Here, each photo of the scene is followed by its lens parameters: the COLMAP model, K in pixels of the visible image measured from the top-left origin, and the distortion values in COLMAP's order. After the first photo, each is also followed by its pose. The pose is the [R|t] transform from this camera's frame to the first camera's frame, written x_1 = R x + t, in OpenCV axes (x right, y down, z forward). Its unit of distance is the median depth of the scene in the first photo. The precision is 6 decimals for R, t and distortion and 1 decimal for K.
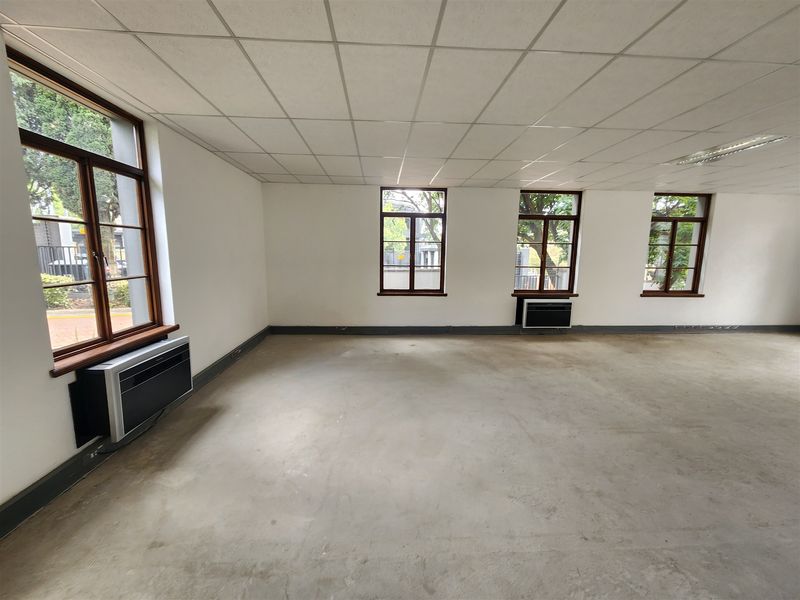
lens RADIAL K [[328.2, 0, 396.0], [0, 328.2, 301.6], [0, 0, 1]] dist [0.011850, -0.000030]
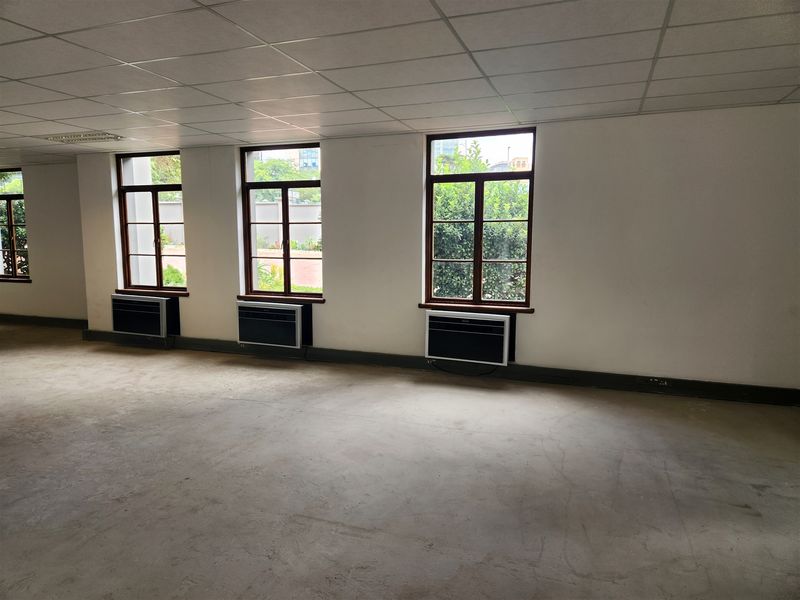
lens RADIAL K [[536.0, 0, 404.4], [0, 536.0, 300.6], [0, 0, 1]] dist [0.032003, 0.002919]
pose [[-0.391115, 0.096014, -0.915320, 1.509126], [-0.151484, 0.974263, 0.166926, -0.253818], [0.907789, 0.203944, -0.366504, 1.750131]]
